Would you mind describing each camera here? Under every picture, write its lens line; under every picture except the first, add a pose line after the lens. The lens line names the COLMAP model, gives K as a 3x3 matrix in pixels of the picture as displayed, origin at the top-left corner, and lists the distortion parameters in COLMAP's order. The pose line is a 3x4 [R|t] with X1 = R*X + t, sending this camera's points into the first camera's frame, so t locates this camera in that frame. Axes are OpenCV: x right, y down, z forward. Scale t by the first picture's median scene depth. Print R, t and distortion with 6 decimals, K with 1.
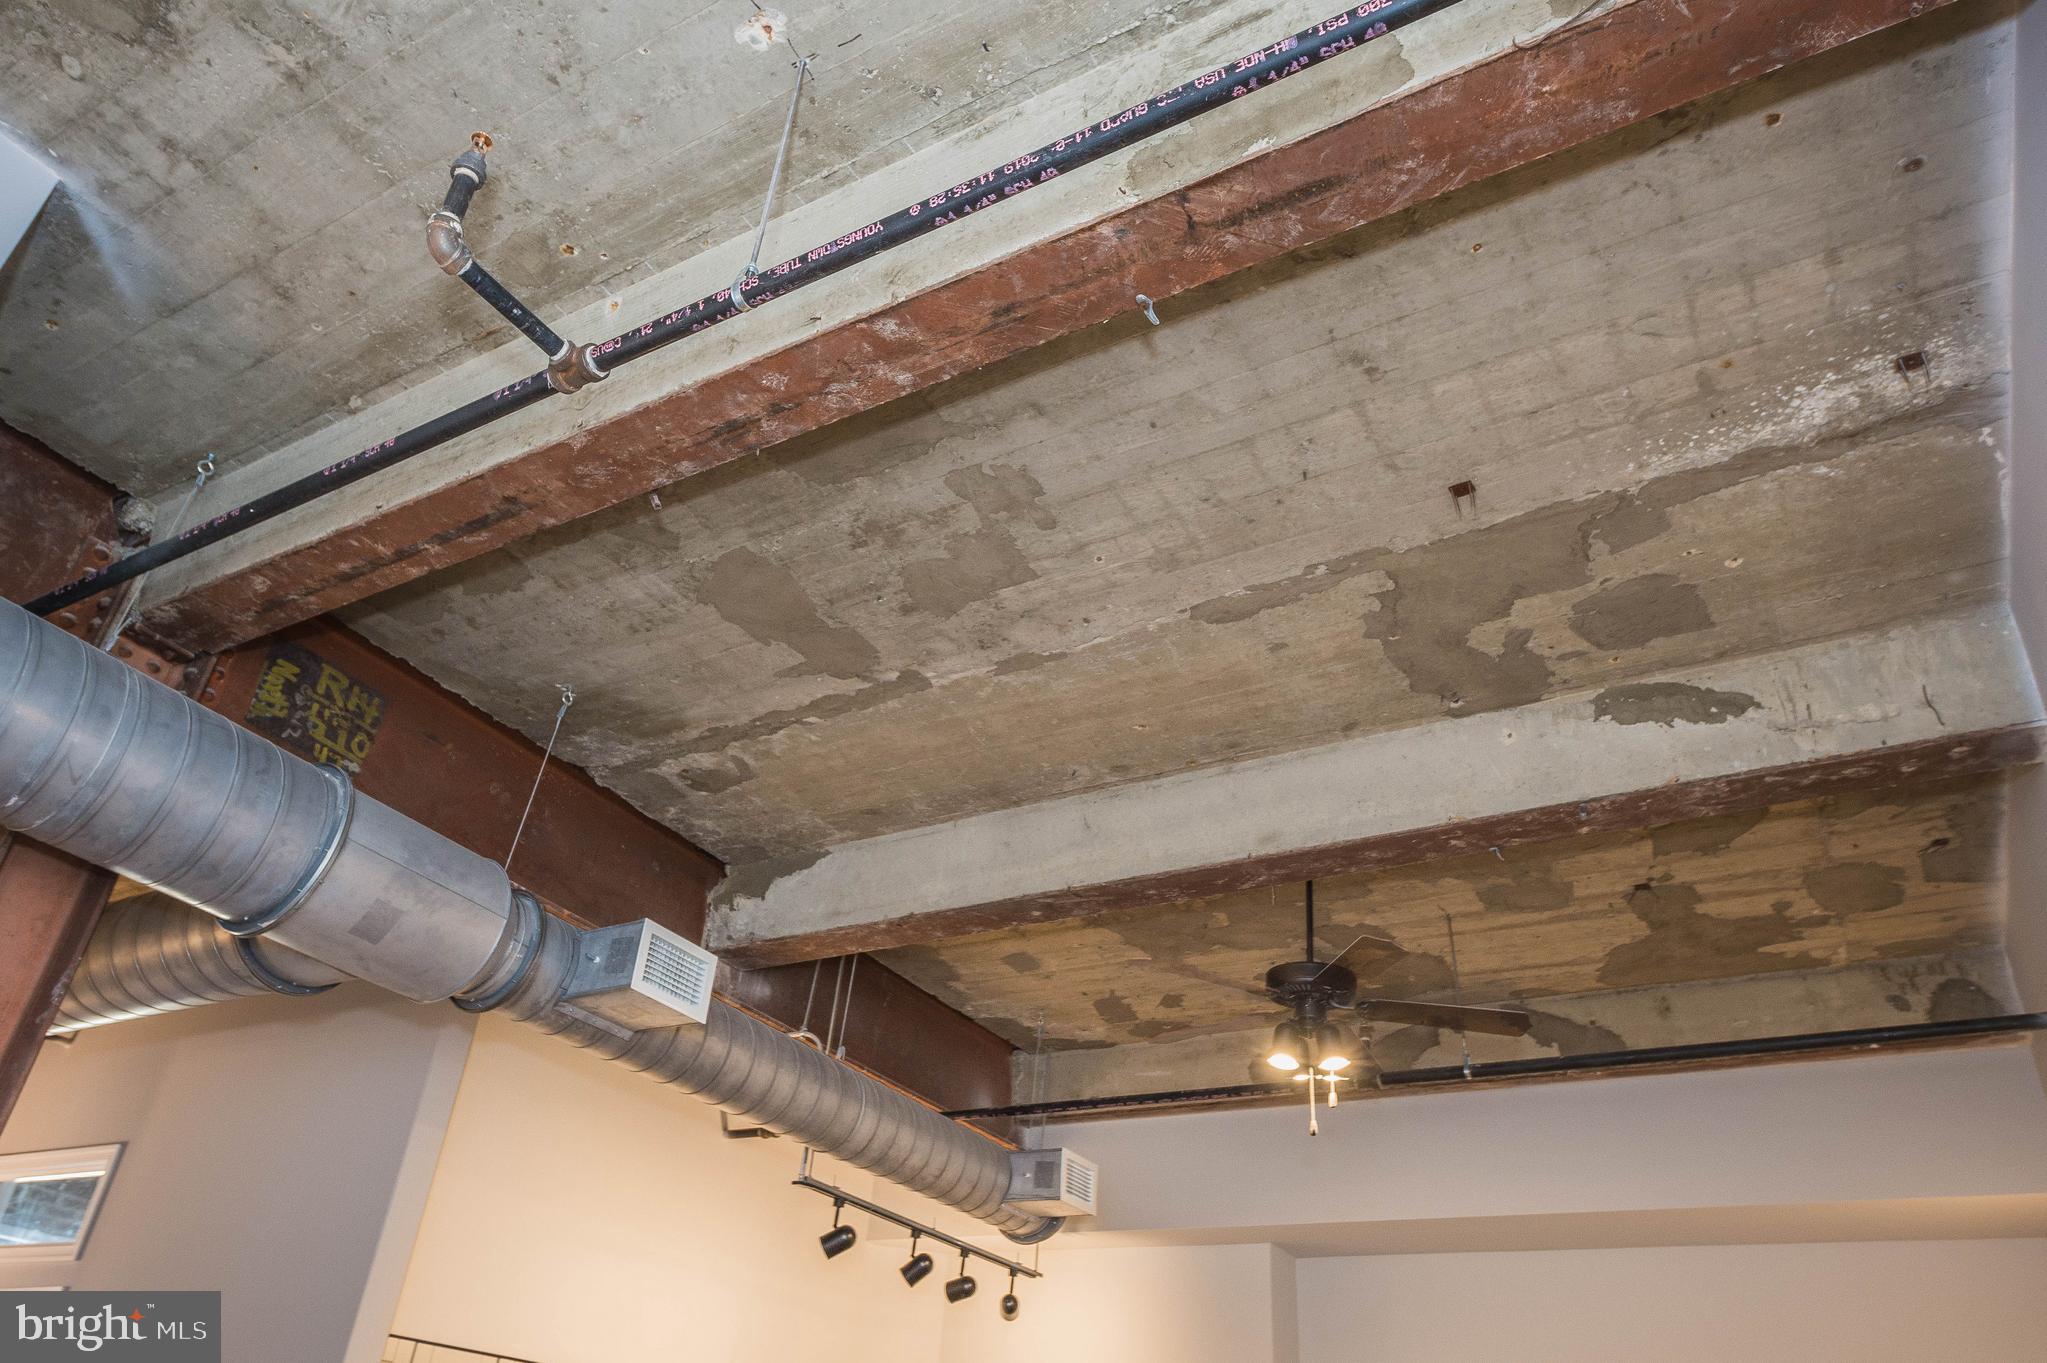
lens RADIAL K [[1407.0, 0, 1015.2], [0, 1407.0, 690.4], [0, 0, 1]] dist [0.003377, -0.000778]
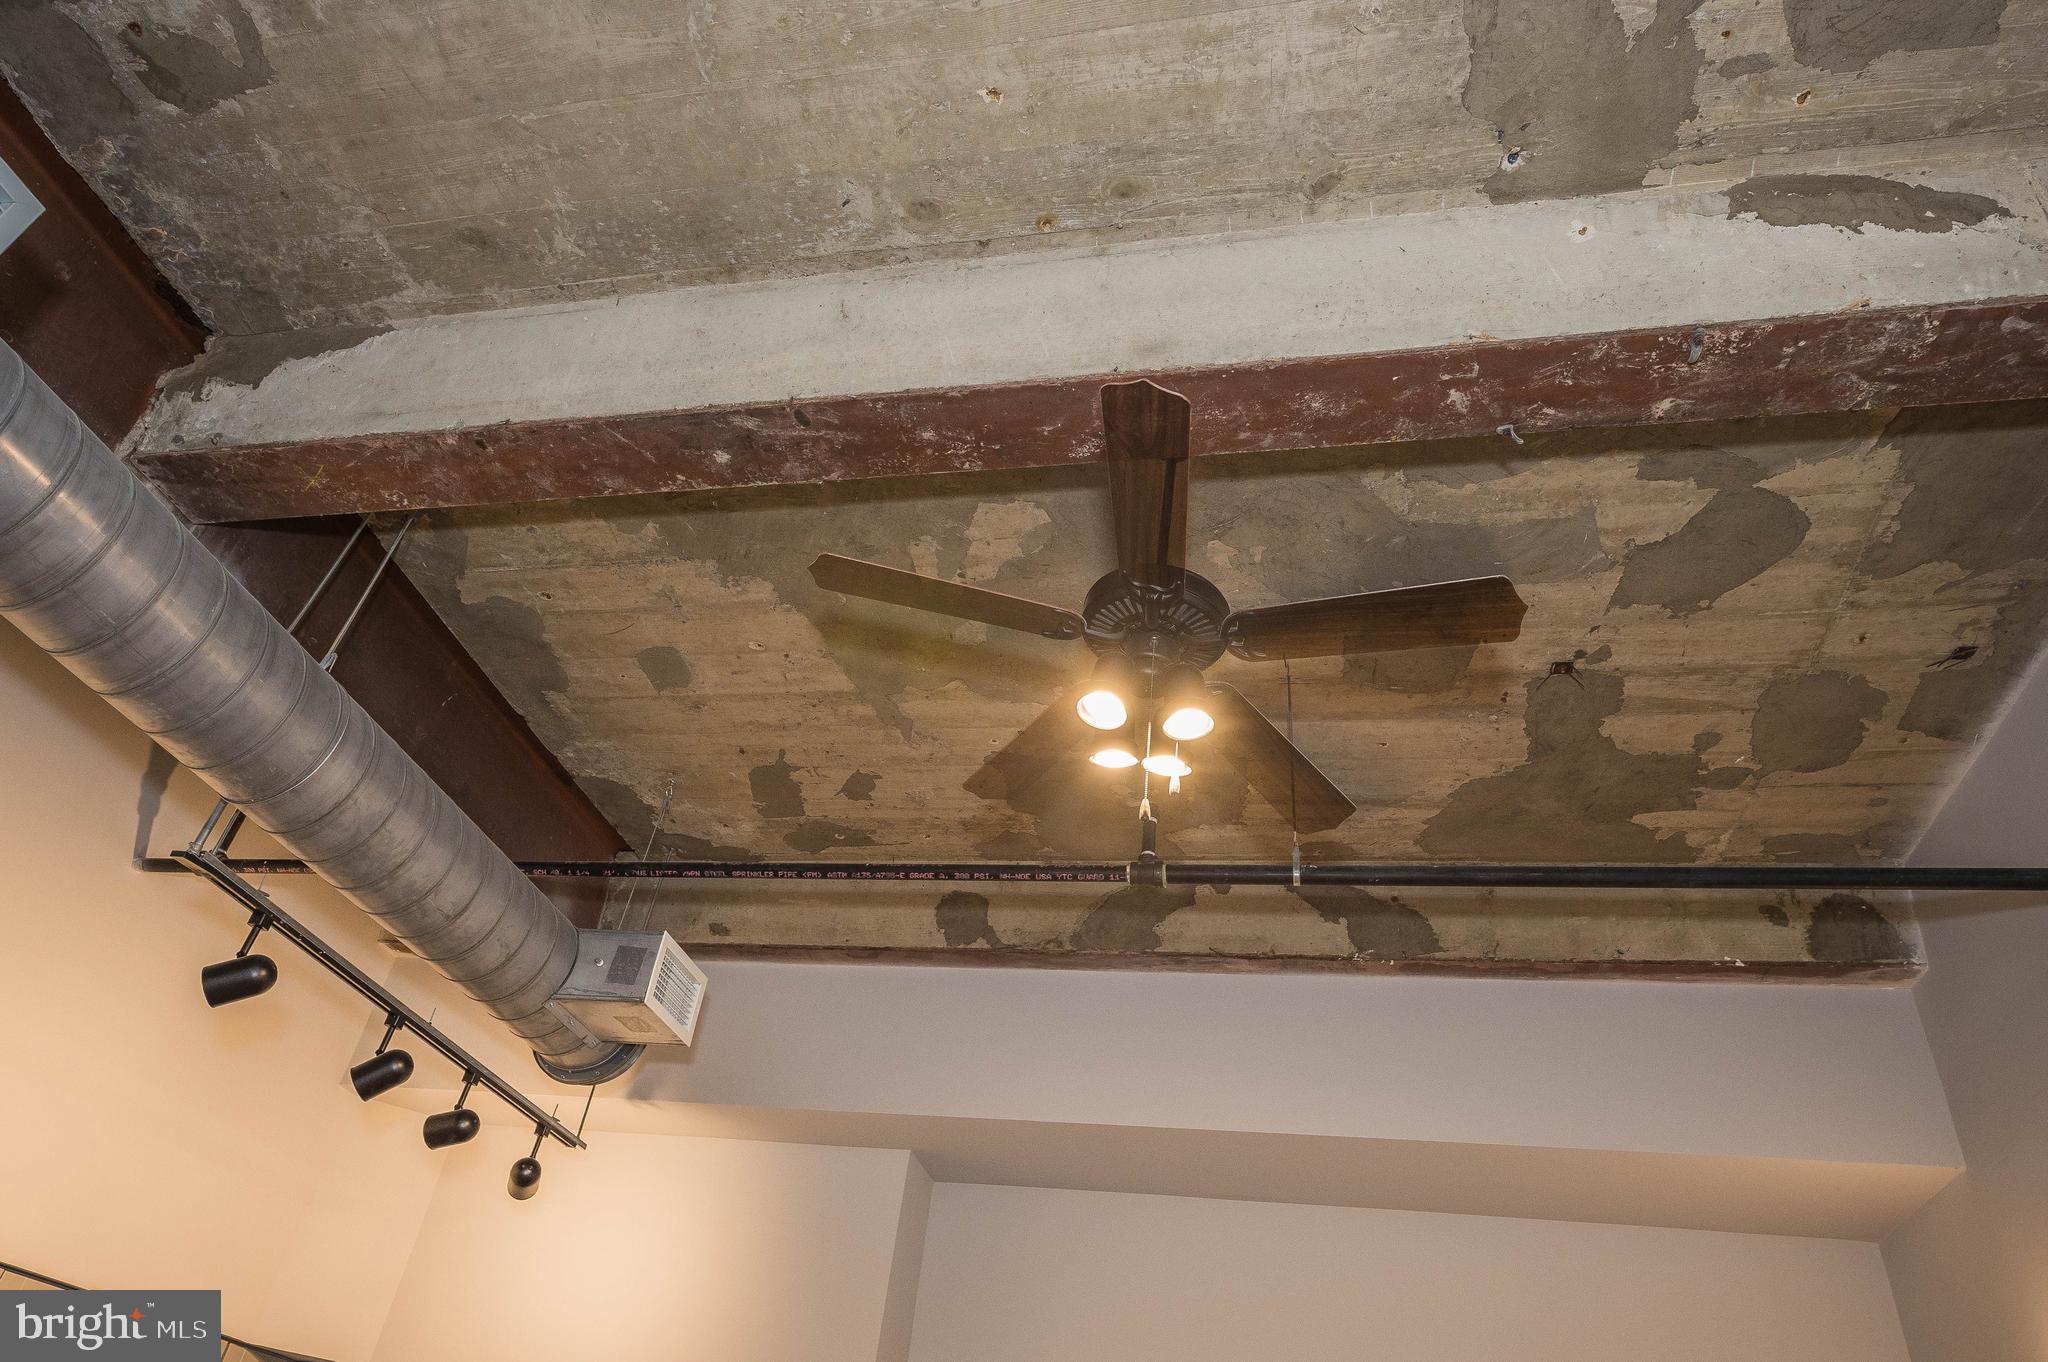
lens RADIAL K [[1282.4, 0, 1014.3], [0, 1282.4, 684.0], [0, 0, 1]] dist [-0.001611, -0.001077]
pose [[0.945946, 0.225536, 0.233066, 0.025246], [-0.211617, 0.973785, -0.083433, 0.249787], [-0.245774, 0.029602, 0.968875, 0.409008]]
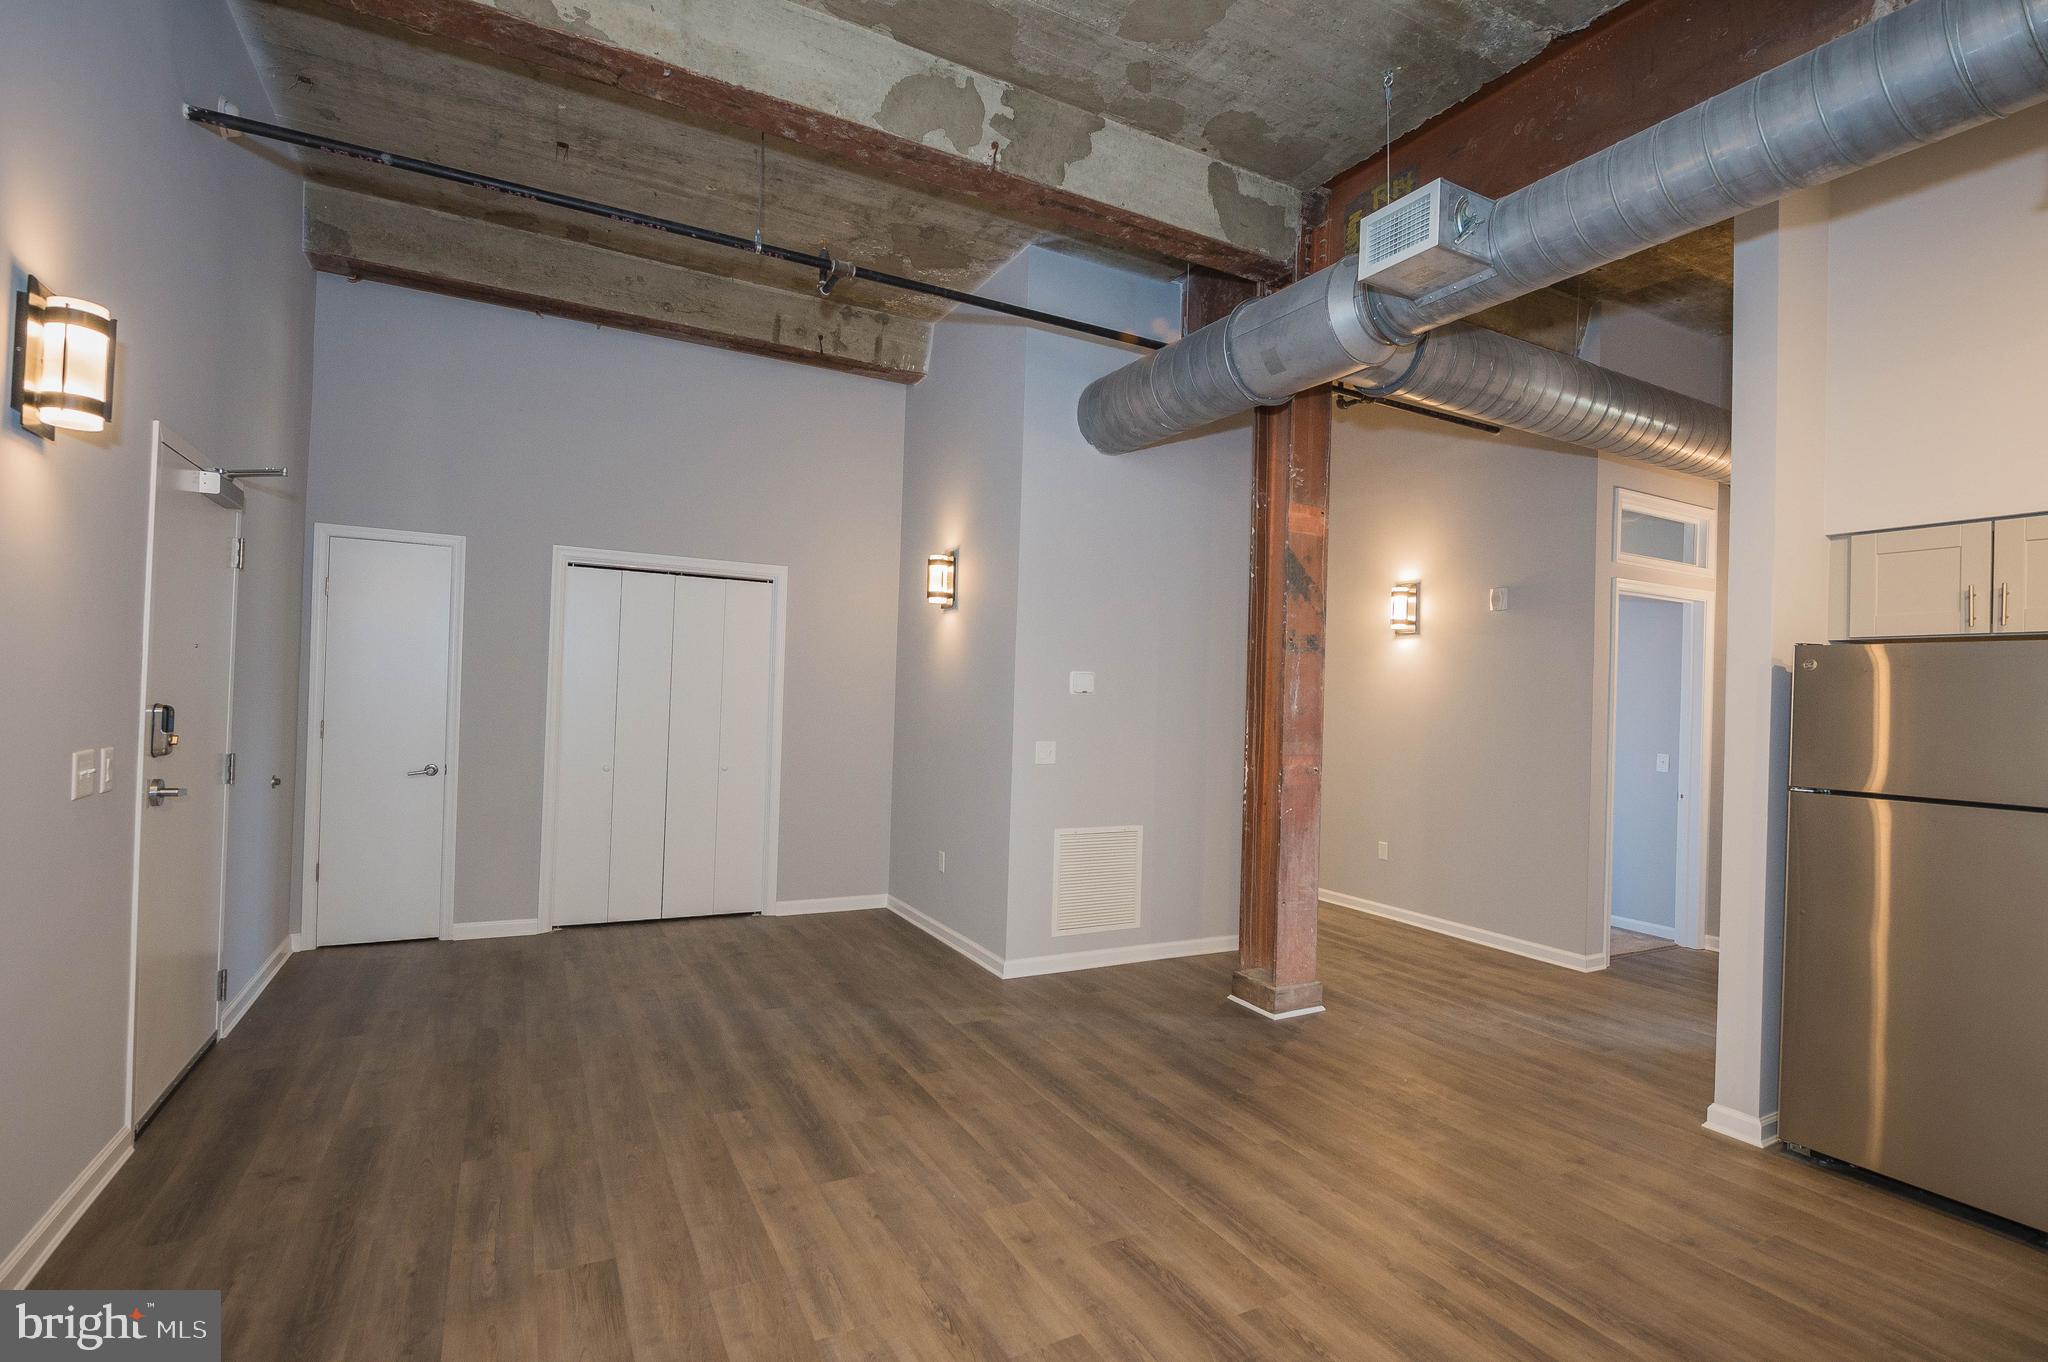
lens RADIAL K [[953.1, 0, 1018.2], [0, 953.1, 686.8], [0, 0, 1]] dist [-0.008493, -0.001824]
pose [[-0.528647, -0.095699, -0.843430, 0.398744], [0.387269, 0.856996, -0.339972, 0.498540], [0.755351, -0.506359, -0.415987, 0.696094]]
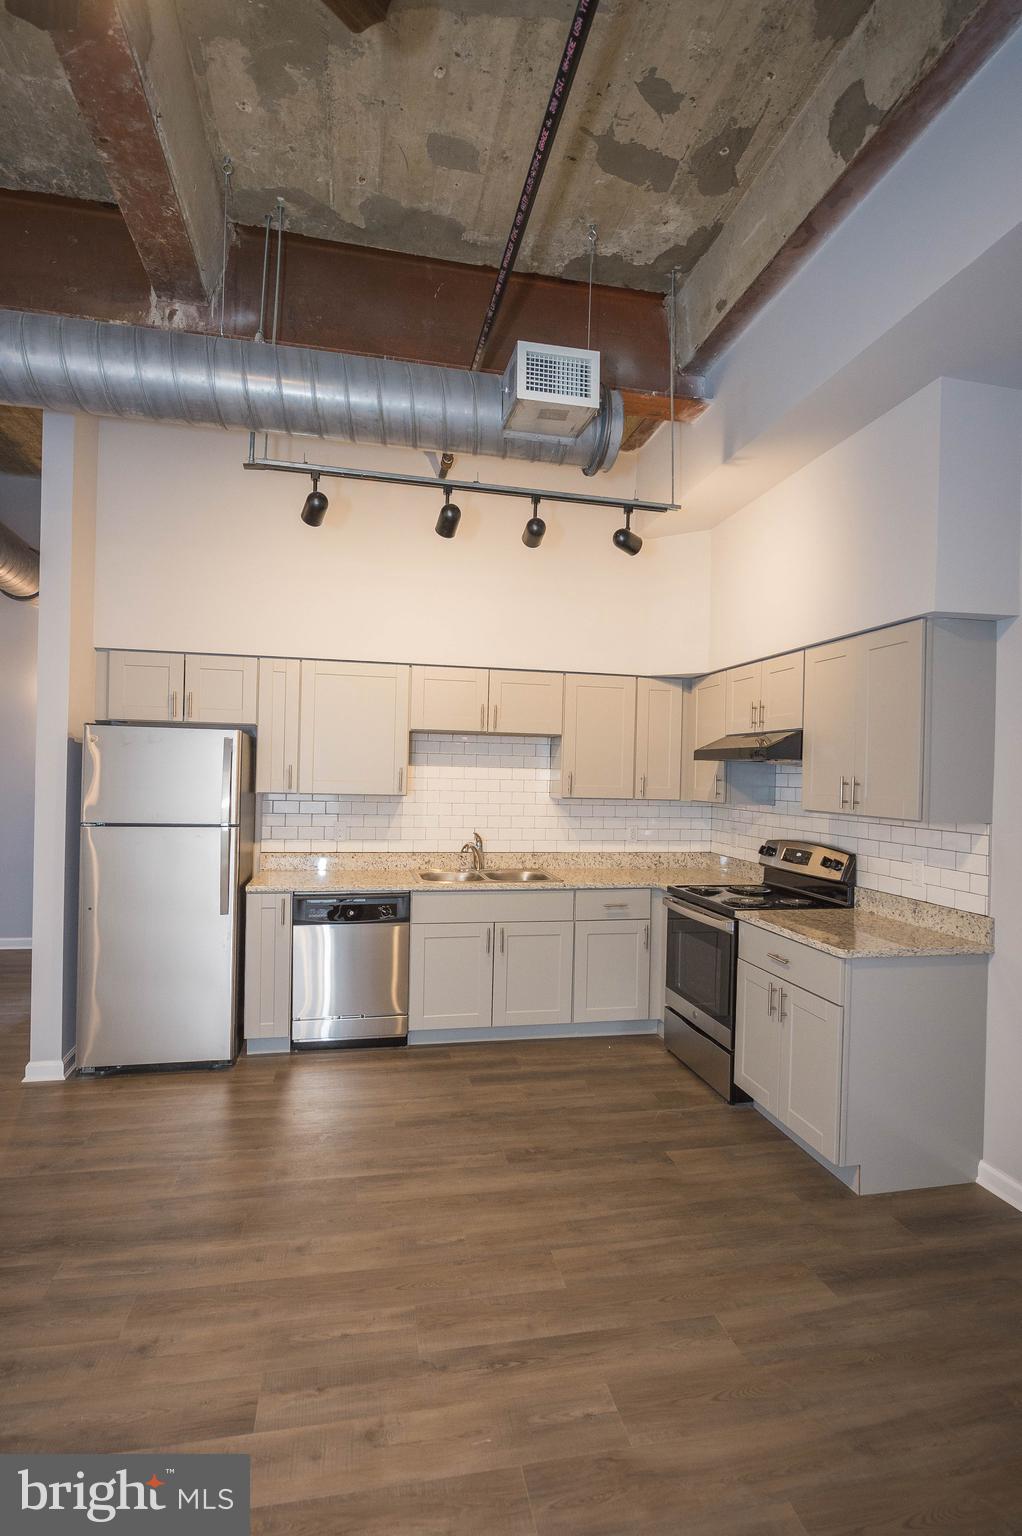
lens RADIAL K [[772.4, 0, 517.0], [0, 772.4, 775.9], [0, 0, 1]] dist [-0.007580, -0.001995]
pose [[0.667408, -0.051928, -0.742880, 0.412402], [0.413039, 0.855875, 0.311251, 0.447201], [0.619650, -0.514569, 0.592666, 0.636727]]
